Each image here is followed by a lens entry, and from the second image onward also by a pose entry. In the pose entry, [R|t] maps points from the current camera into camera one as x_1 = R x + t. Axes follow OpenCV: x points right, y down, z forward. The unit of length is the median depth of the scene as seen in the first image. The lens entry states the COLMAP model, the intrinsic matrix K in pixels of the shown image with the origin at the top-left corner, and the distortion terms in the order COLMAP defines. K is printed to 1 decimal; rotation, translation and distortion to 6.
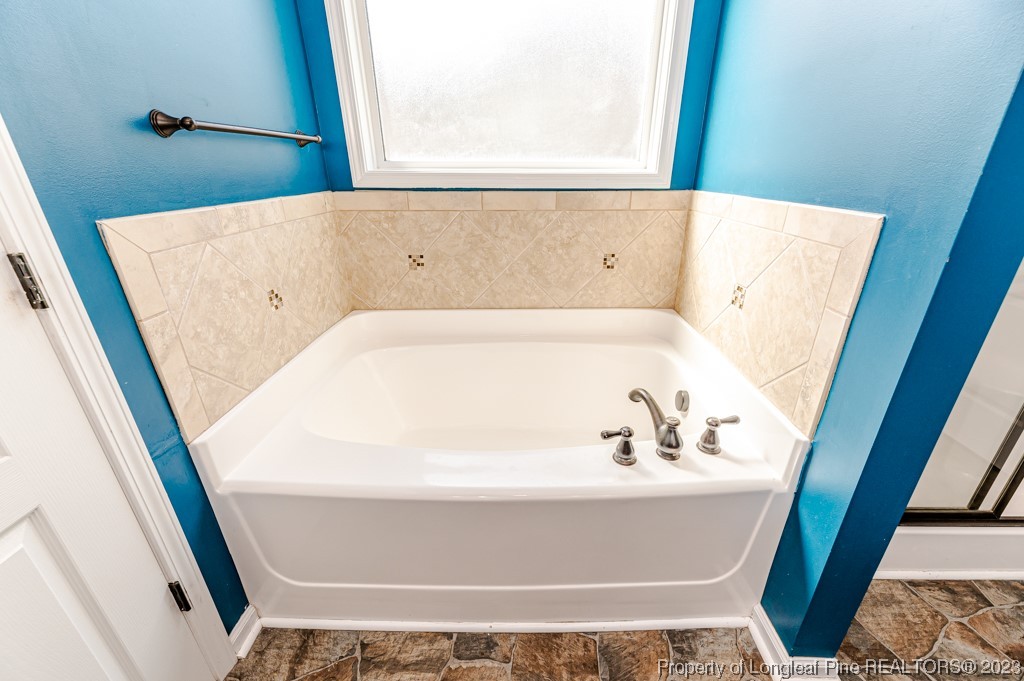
lens RADIAL K [[403.7, 0, 511.8], [0, 403.7, 344.1], [0, 0, 1]] dist [0.011009, -0.002310]
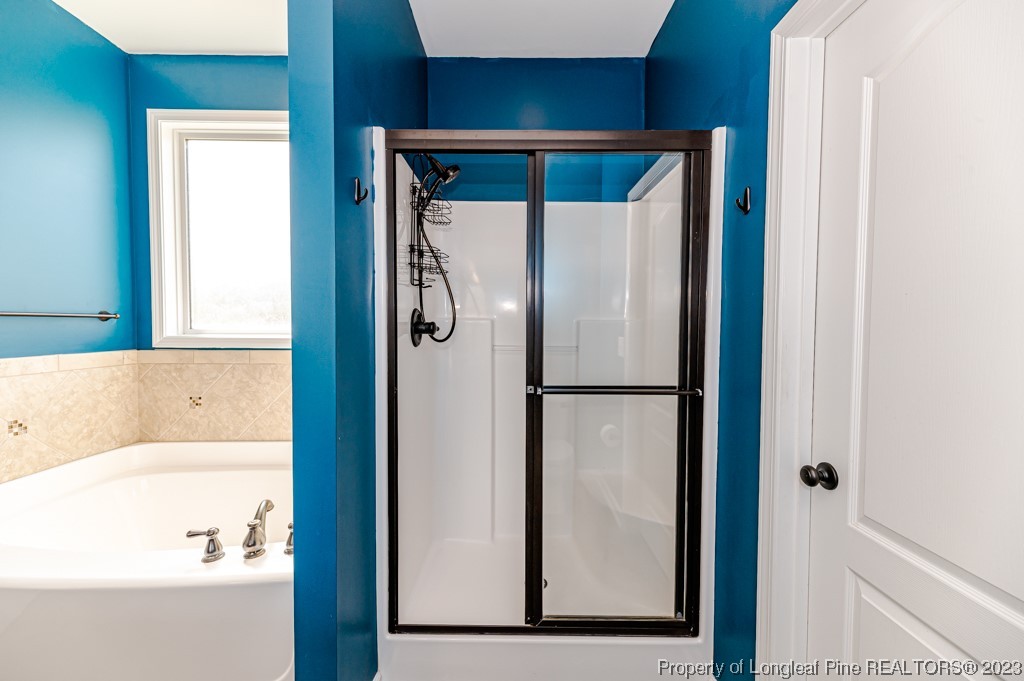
lens RADIAL K [[403.7, 0, 511.3], [0, 403.7, 336.9], [0, 0, 1]] dist [0.011009, -0.002310]
pose [[0.999972, 0.004304, -0.006159, 0.775102], [-0.006294, 0.927545, -0.373659, 0.076822], [0.004104, 0.373687, 0.927546, -0.254889]]
